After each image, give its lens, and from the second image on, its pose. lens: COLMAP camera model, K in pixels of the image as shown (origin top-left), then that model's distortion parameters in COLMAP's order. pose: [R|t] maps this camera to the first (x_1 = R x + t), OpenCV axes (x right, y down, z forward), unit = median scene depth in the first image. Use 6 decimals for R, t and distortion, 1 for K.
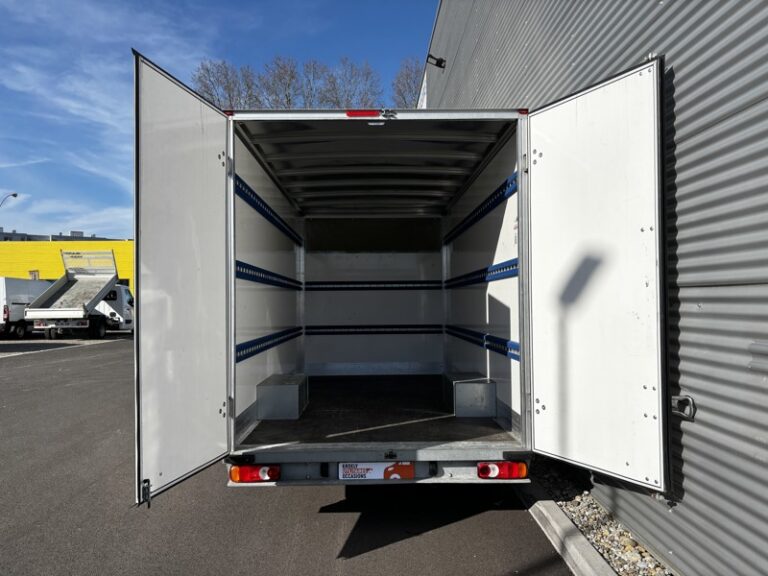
lens RADIAL K [[609.4, 0, 384.0], [0, 609.4, 288.0], [0, 0, 1]] dist [0.001097, 0.006233]
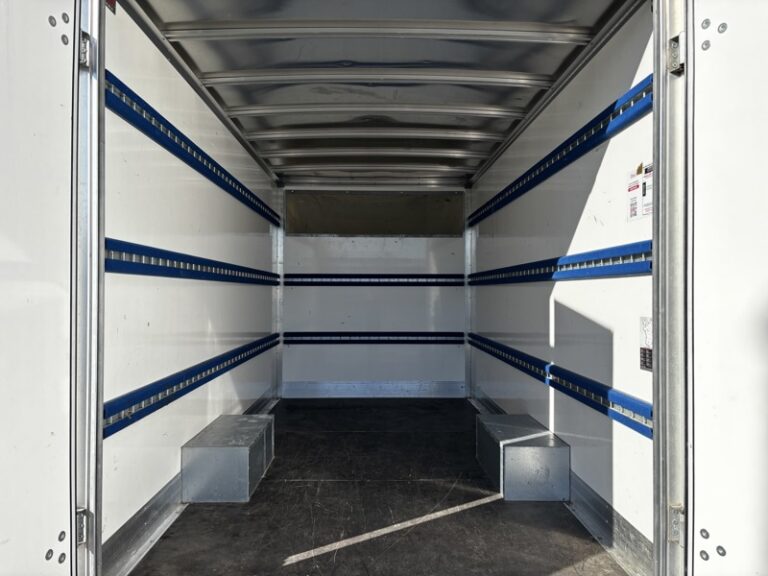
lens RADIAL K [[587.9, 0, 384.0], [0, 587.9, 288.0], [0, 0, 1]] dist [-0.150548, 0.000405]
pose [[0.999927, 0.011982, -0.001720, -0.003853], [-0.011947, 0.999741, 0.019391, -0.008962], [0.001951, -0.019369, 0.999811, 0.292945]]
